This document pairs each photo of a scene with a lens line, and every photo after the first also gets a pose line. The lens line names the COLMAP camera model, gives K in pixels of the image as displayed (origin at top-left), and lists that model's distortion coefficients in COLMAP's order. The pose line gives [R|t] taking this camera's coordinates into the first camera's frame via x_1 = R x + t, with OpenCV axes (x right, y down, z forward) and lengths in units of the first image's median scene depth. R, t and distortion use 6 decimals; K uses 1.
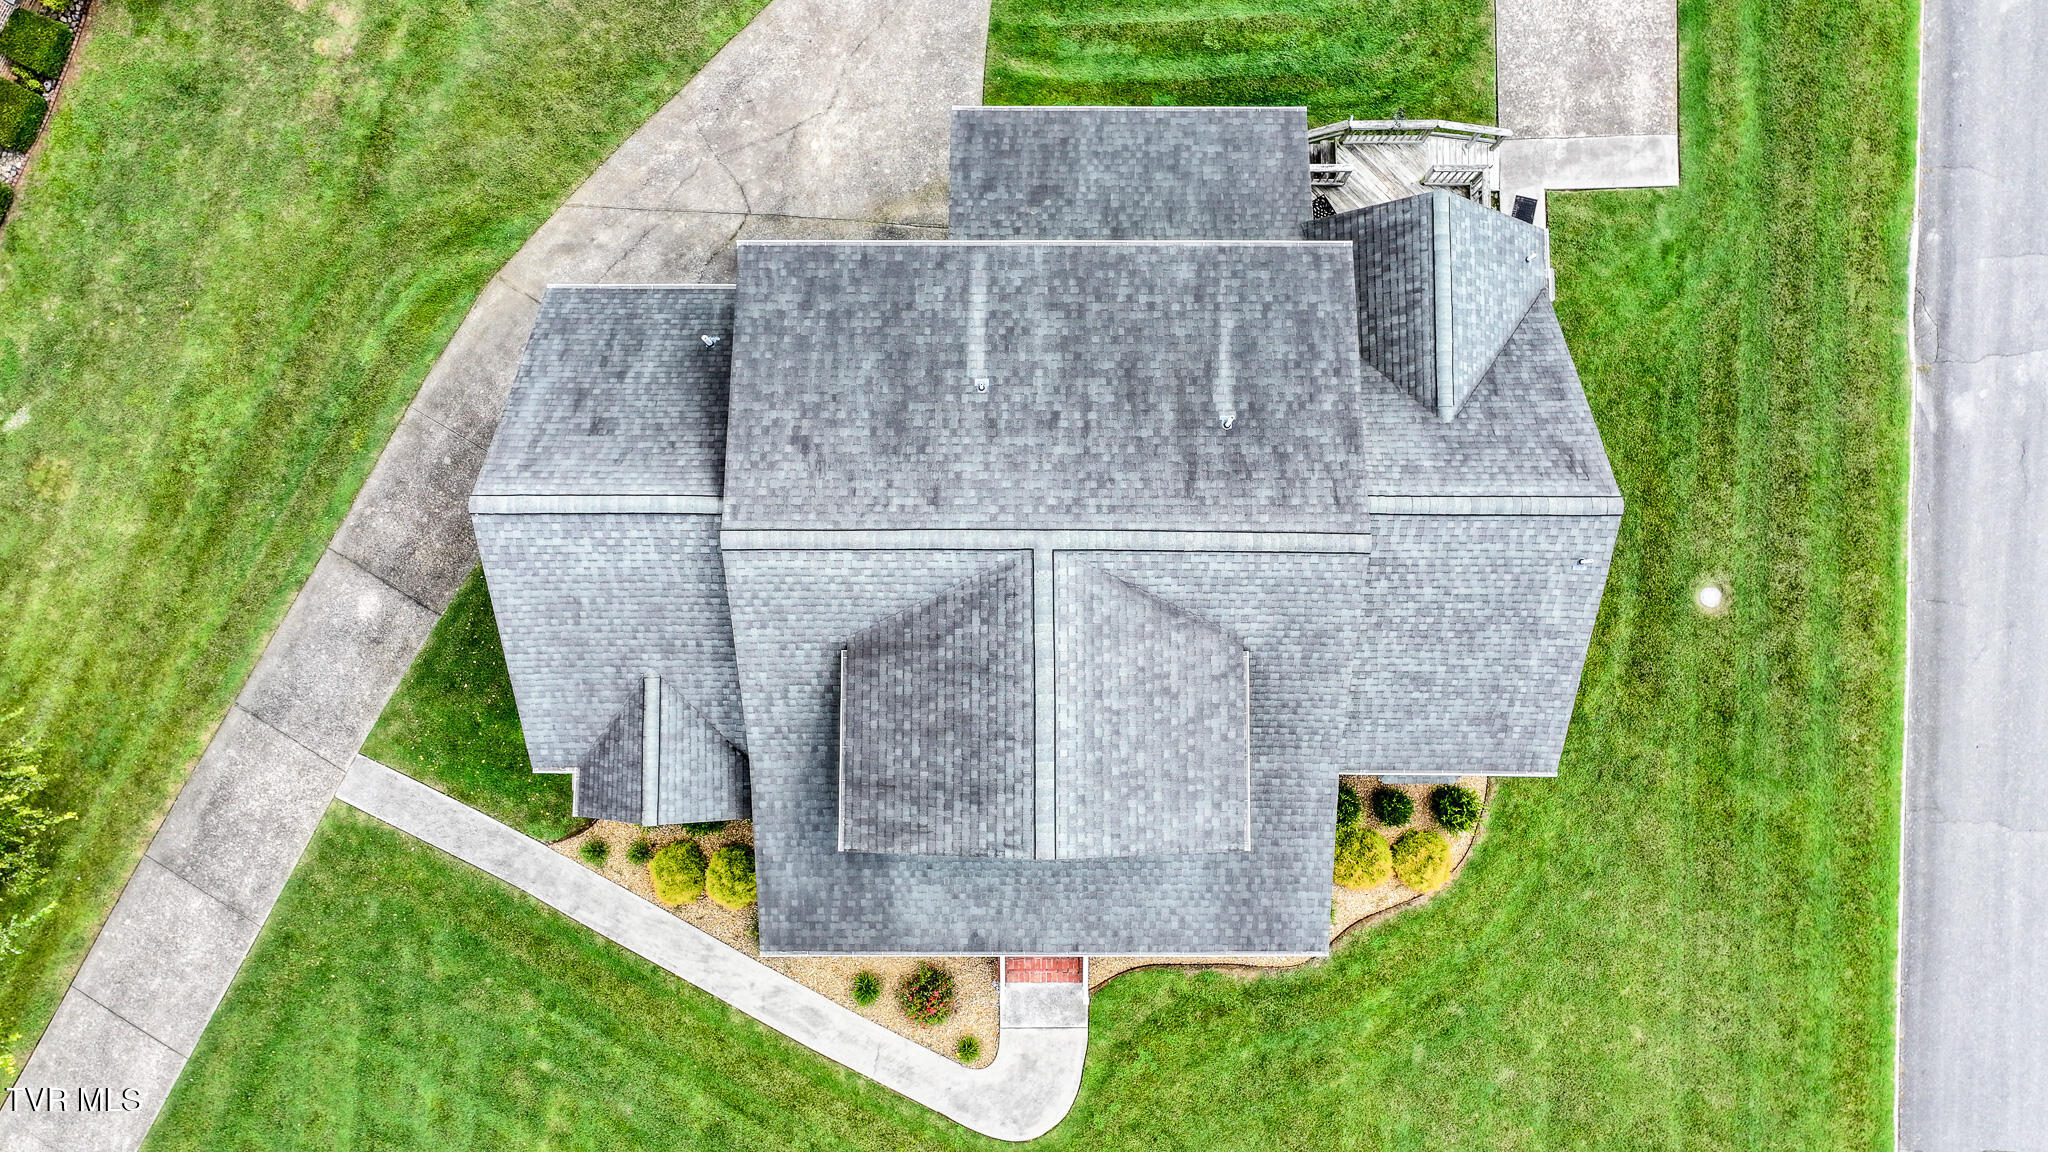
lens RADIAL K [[1435.7, 0, 1015.0], [0, 1435.7, 573.7], [0, 0, 1]] dist [0.012567, 0.003176]
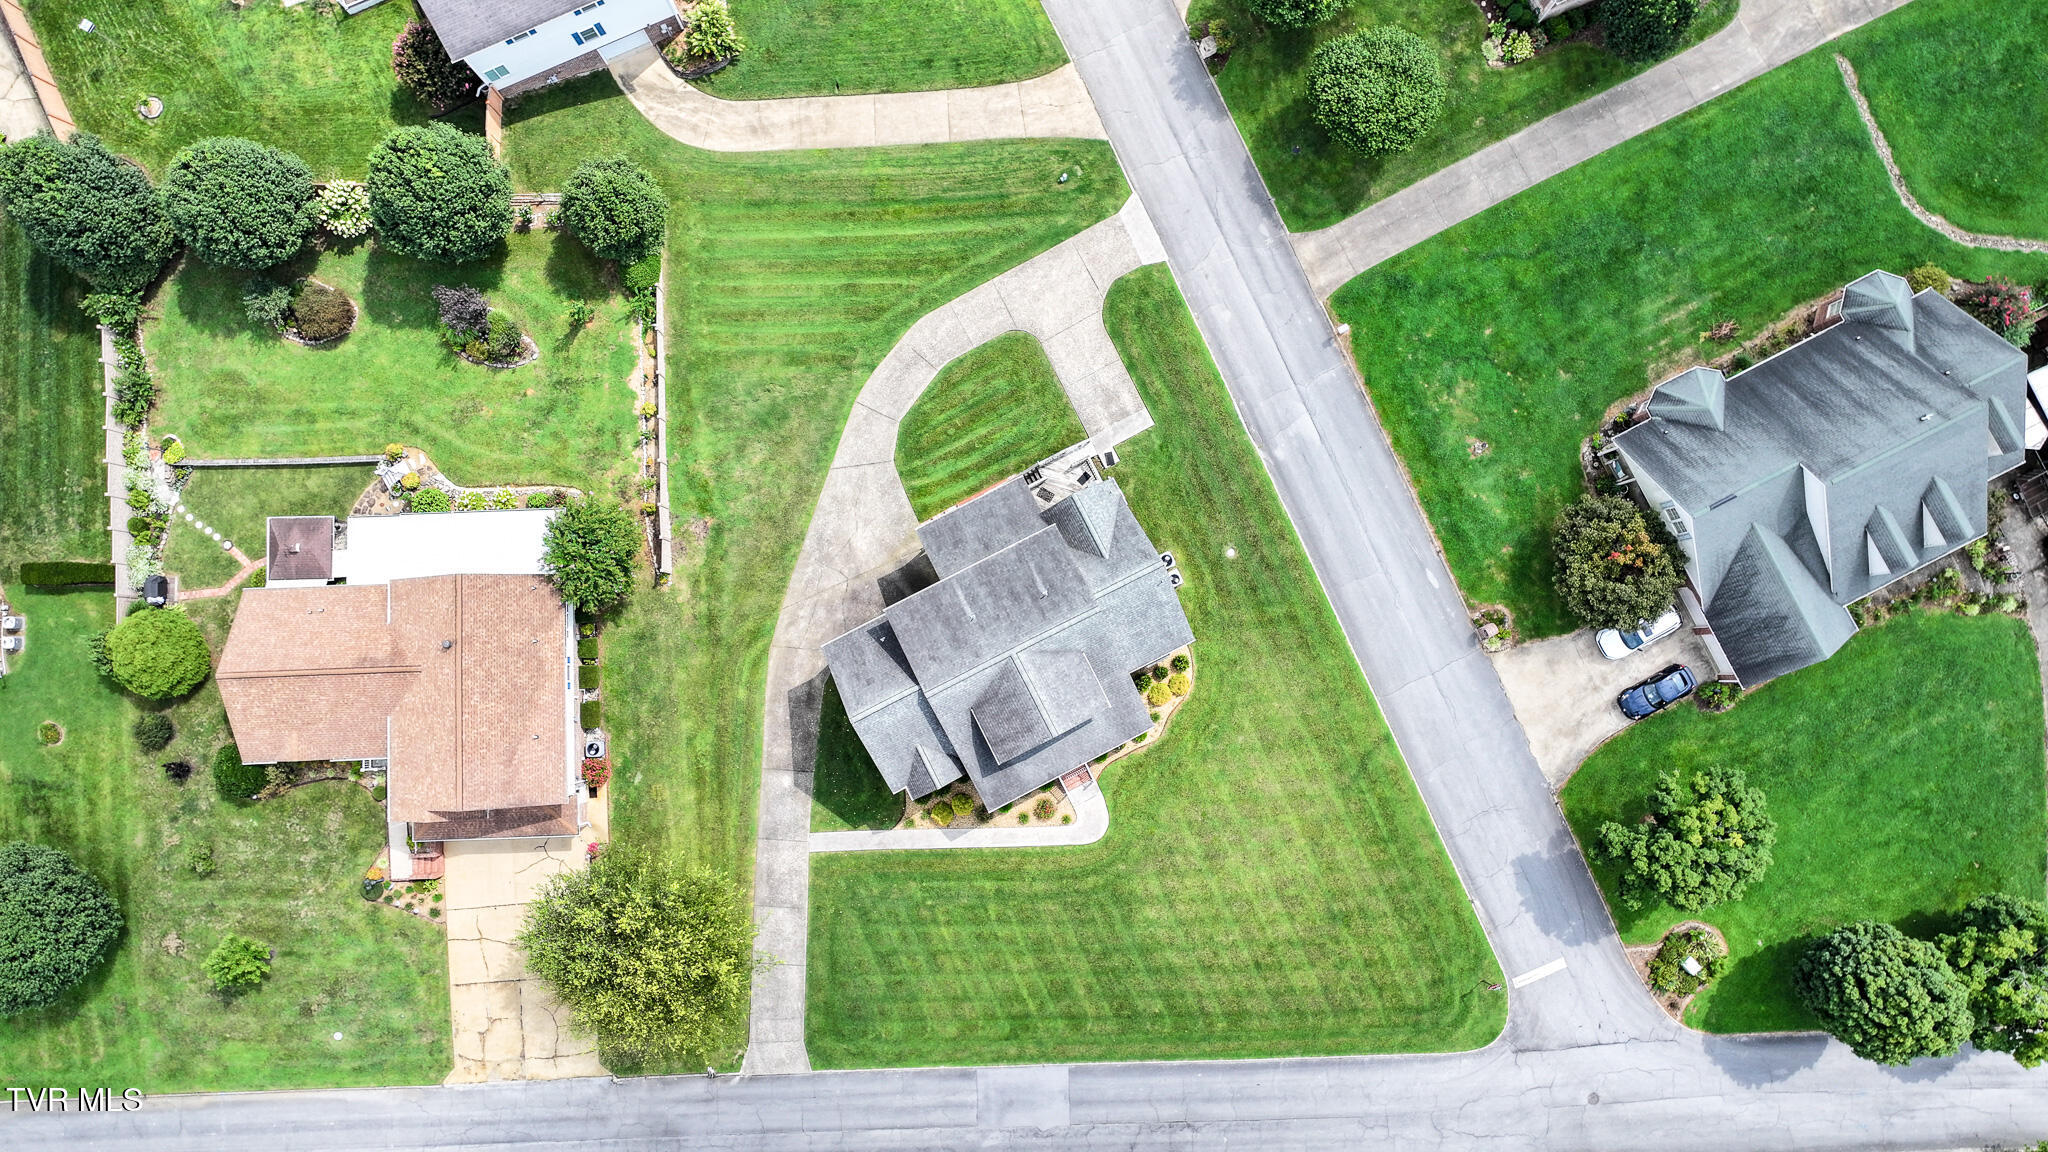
lens RADIAL K [[1435.7, 0, 1030.1], [0, 1435.7, 567.8], [0, 0, 1]] dist [0.012567, 0.003176]
pose [[0.890551, -0.450653, 0.061895, -0.046880], [0.451402, 0.892318, 0.002089, -0.139865], [-0.056171, 0.026079, 0.998080, -1.757505]]
